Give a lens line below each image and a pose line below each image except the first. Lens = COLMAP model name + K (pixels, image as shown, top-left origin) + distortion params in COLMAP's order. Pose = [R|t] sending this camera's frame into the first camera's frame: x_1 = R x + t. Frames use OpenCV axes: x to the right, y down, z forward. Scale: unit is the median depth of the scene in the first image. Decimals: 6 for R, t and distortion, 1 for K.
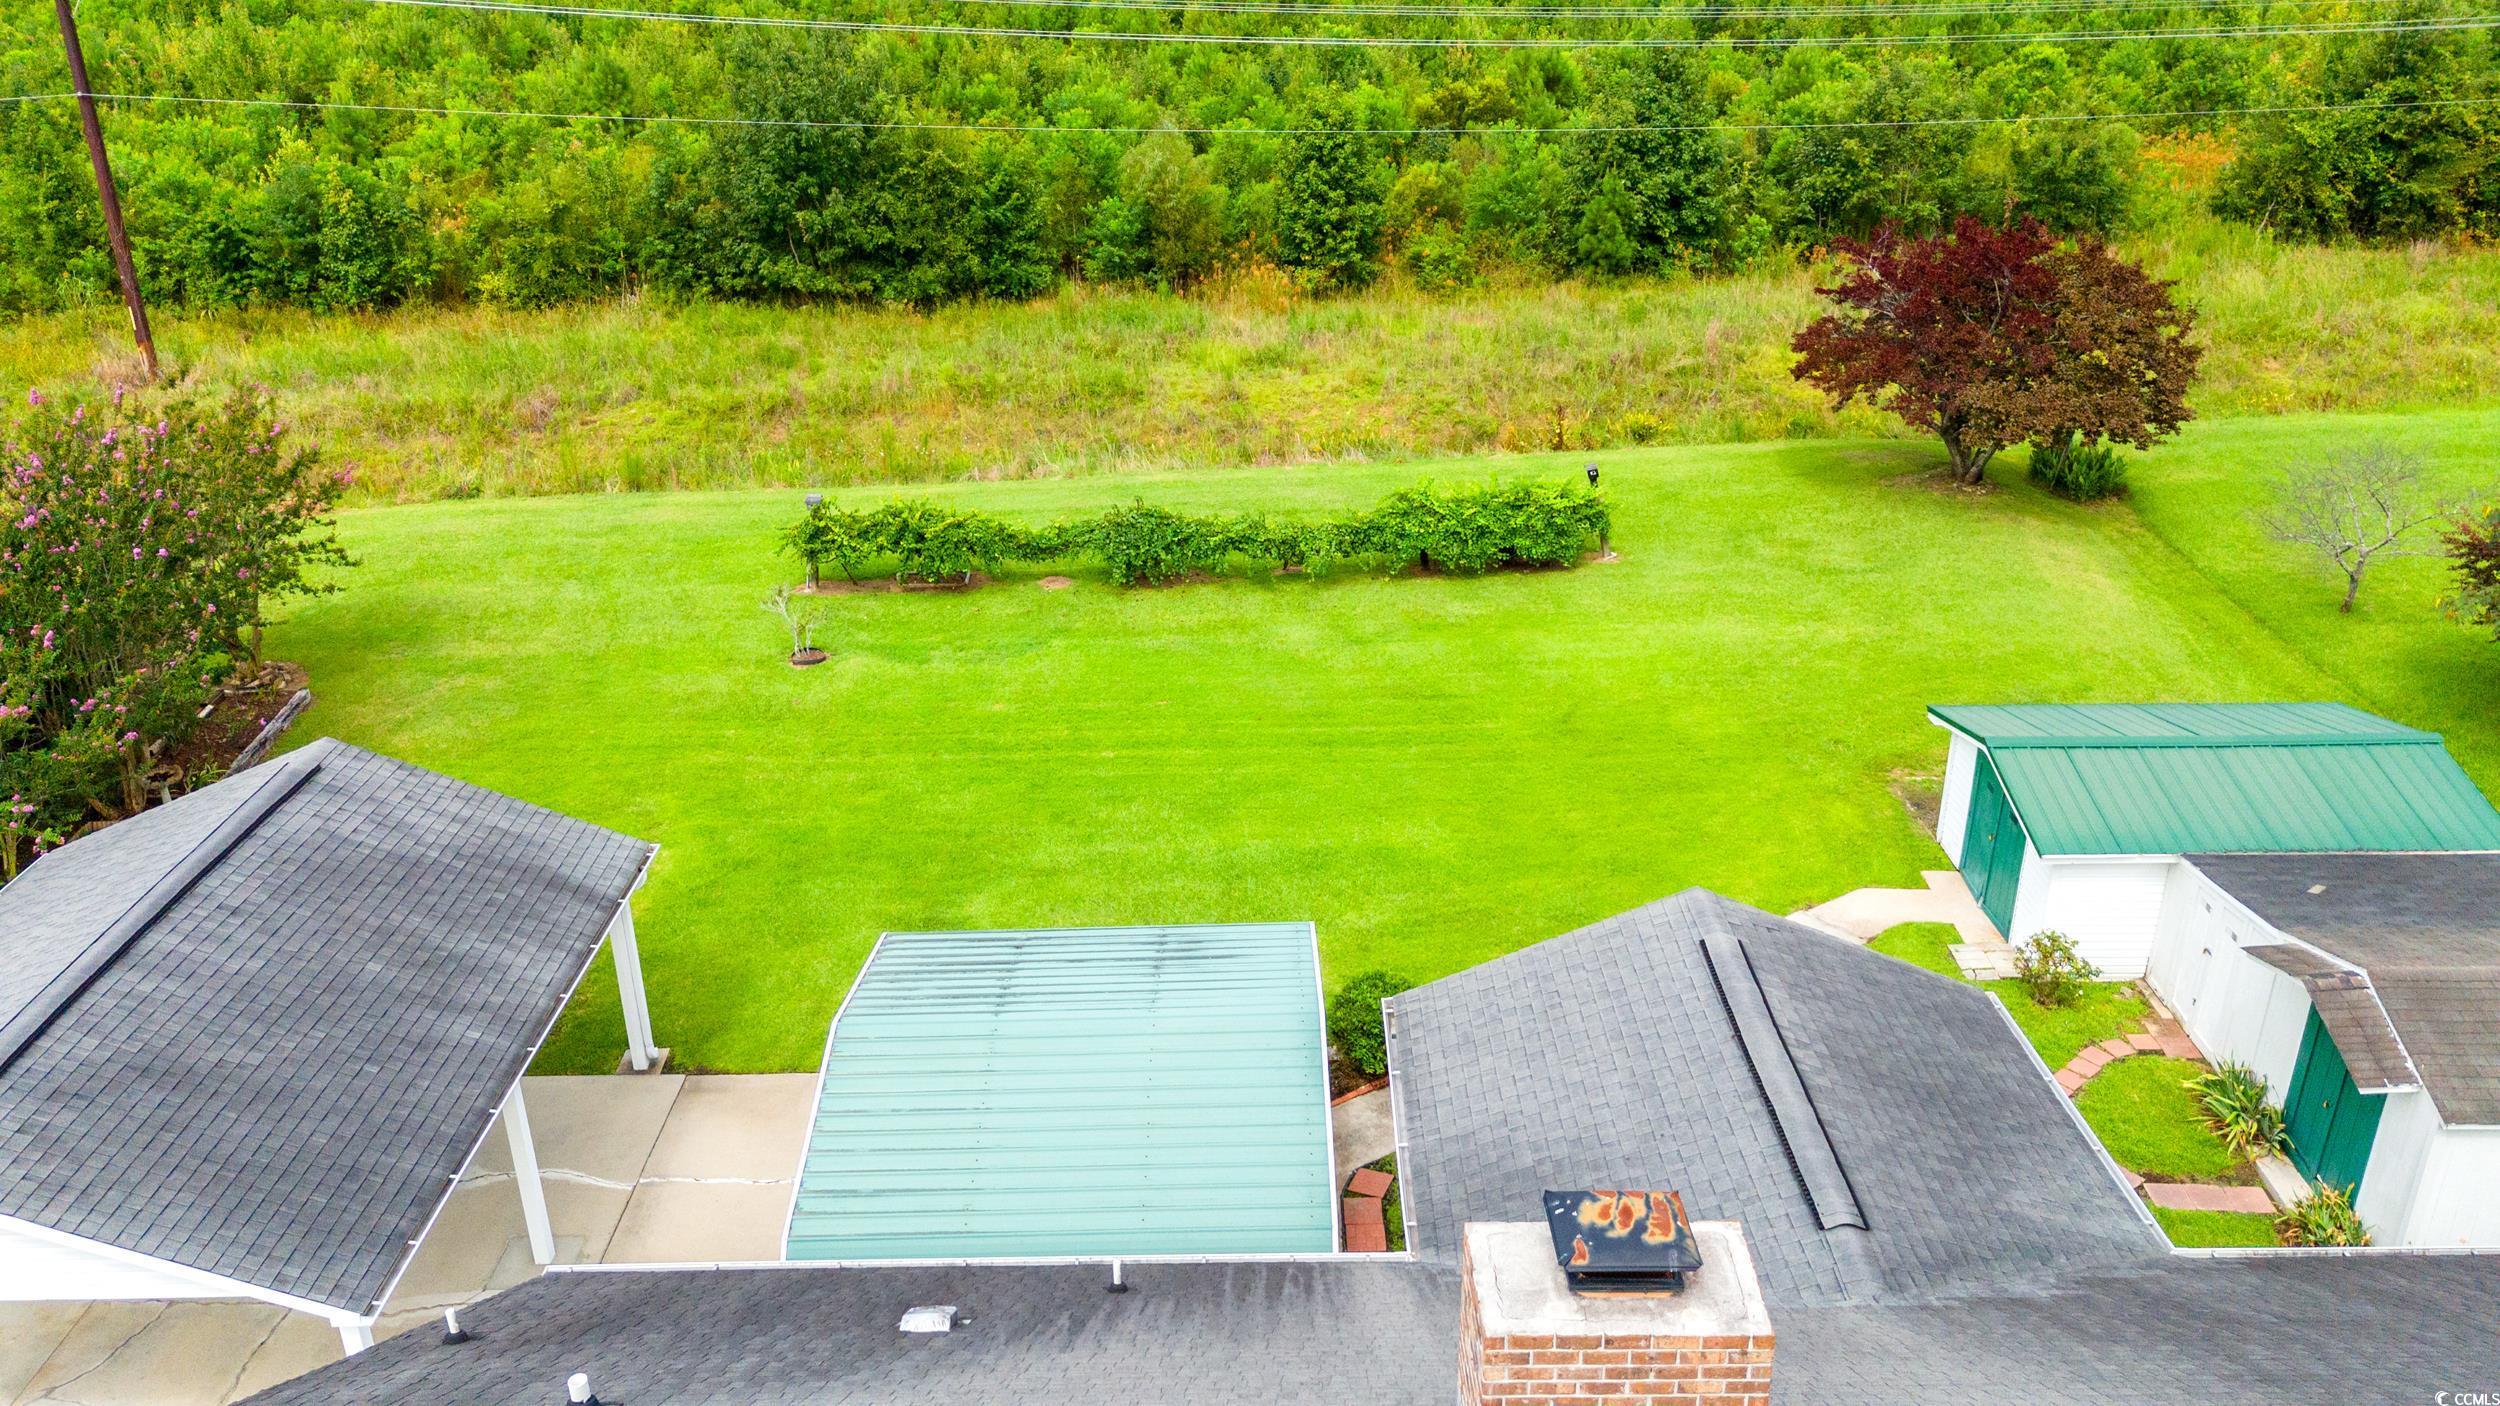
lens RADIAL K [[1835.2, 0, 1255.6], [0, 1835.2, 706.2], [0, 0, 1]] dist [0.049377, -0.012242]
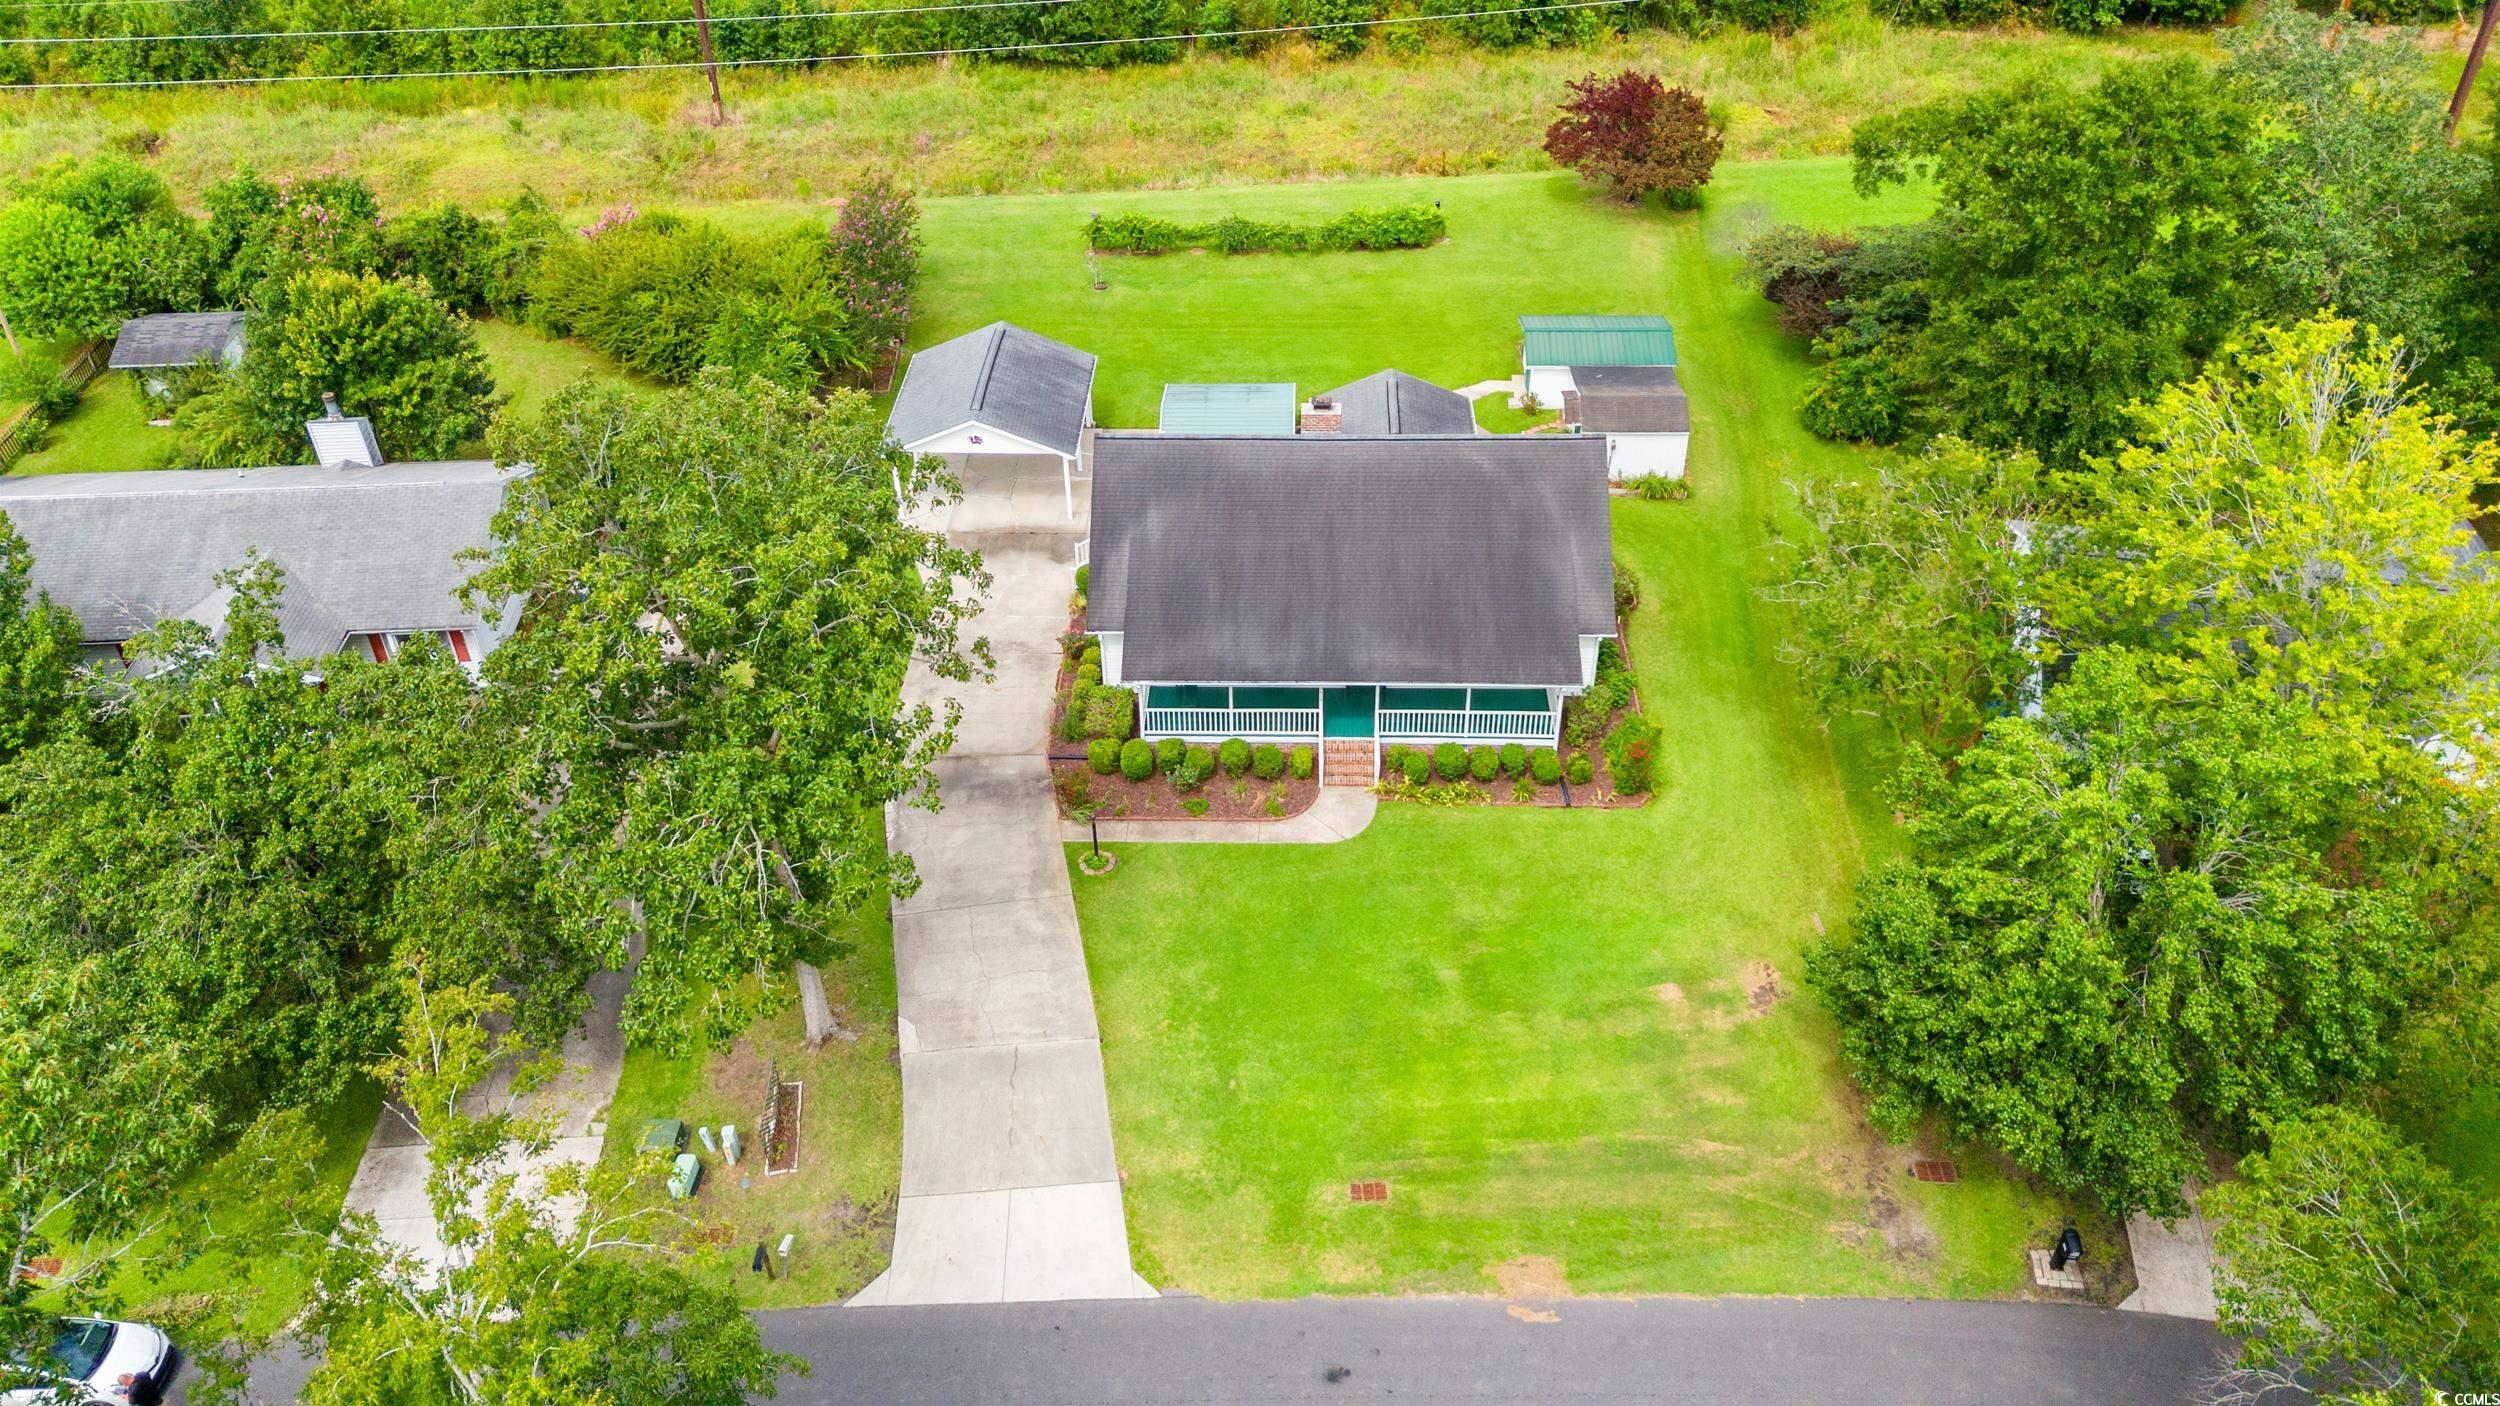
lens RADIAL K [[1835.2, 0, 1257.2], [0, 1835.2, 701.6], [0, 0, 1]] dist [0.049377, -0.012242]
pose [[0.999470, 0.020293, -0.025471, 0.029821], [-0.014036, 0.974173, 0.225365, -0.033808], [0.029386, -0.224888, 0.973941, -1.174279]]
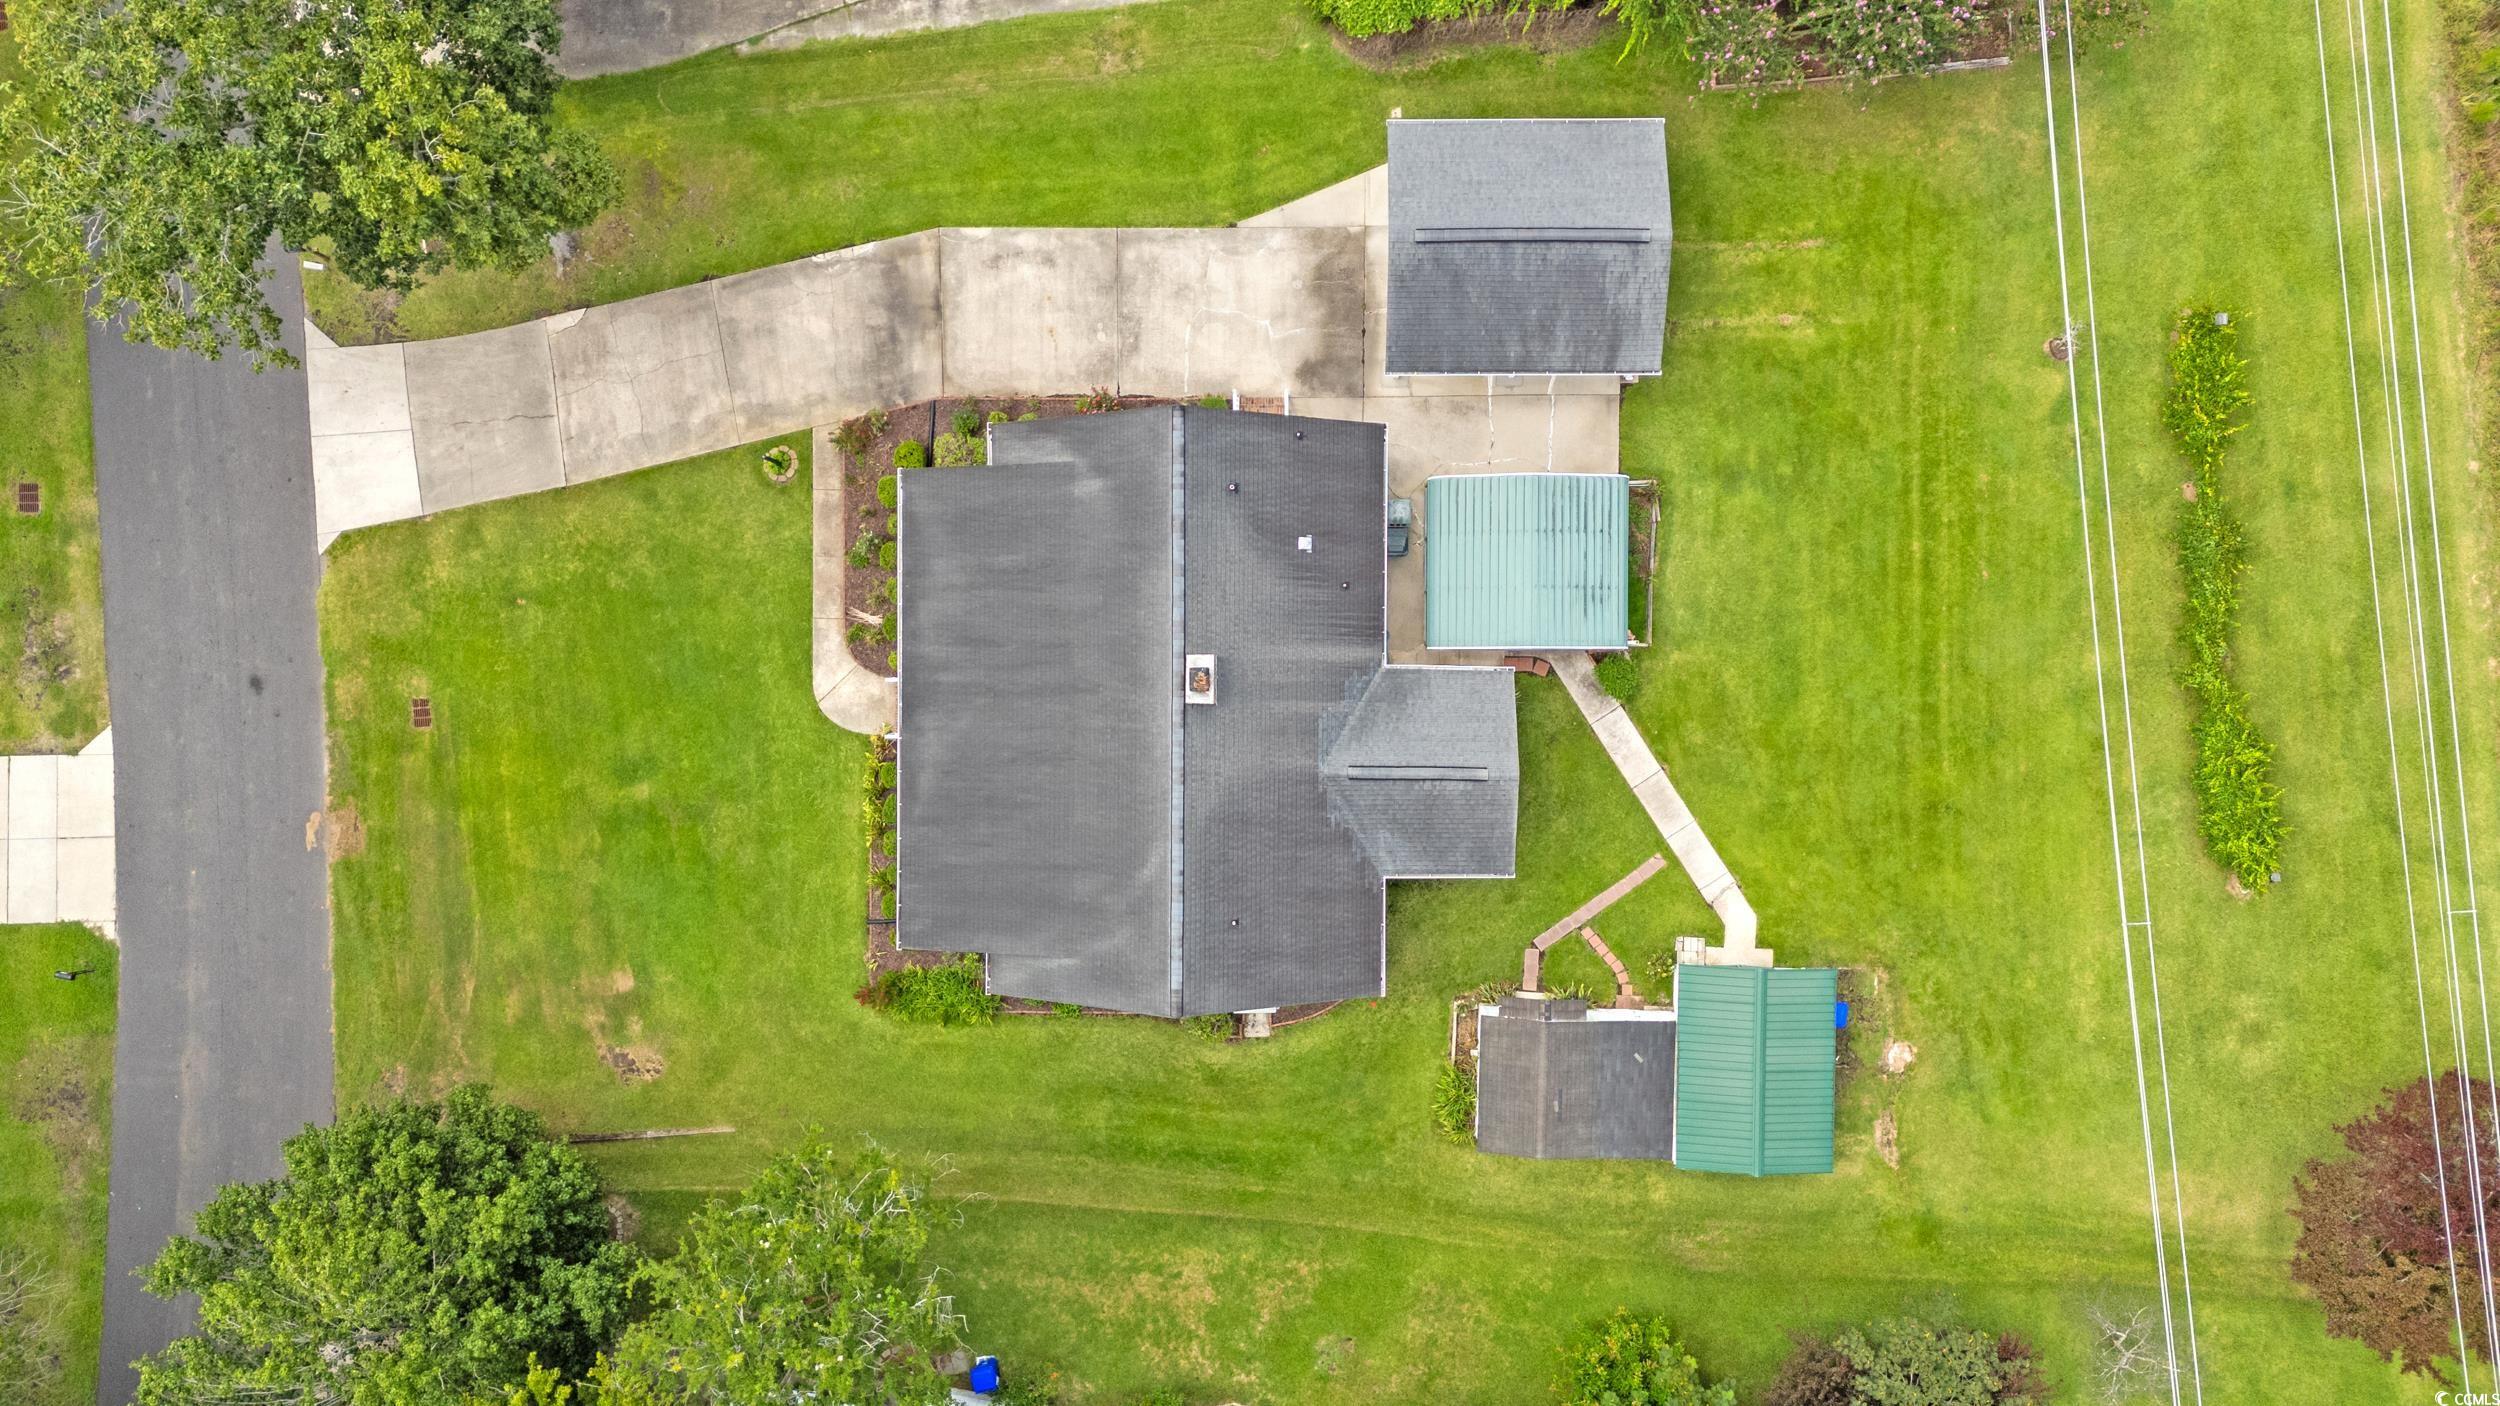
lens RADIAL K [[1835.2, 0, 1249.4], [0, 1835.2, 703.4], [0, 0, 1]] dist [0.049377, -0.012242]
pose [[-0.011684, 0.999604, 0.025580, 0.023836], [-0.385914, -0.028108, 0.922106, -0.966557], [0.922461, 0.000903, 0.386090, -0.205022]]
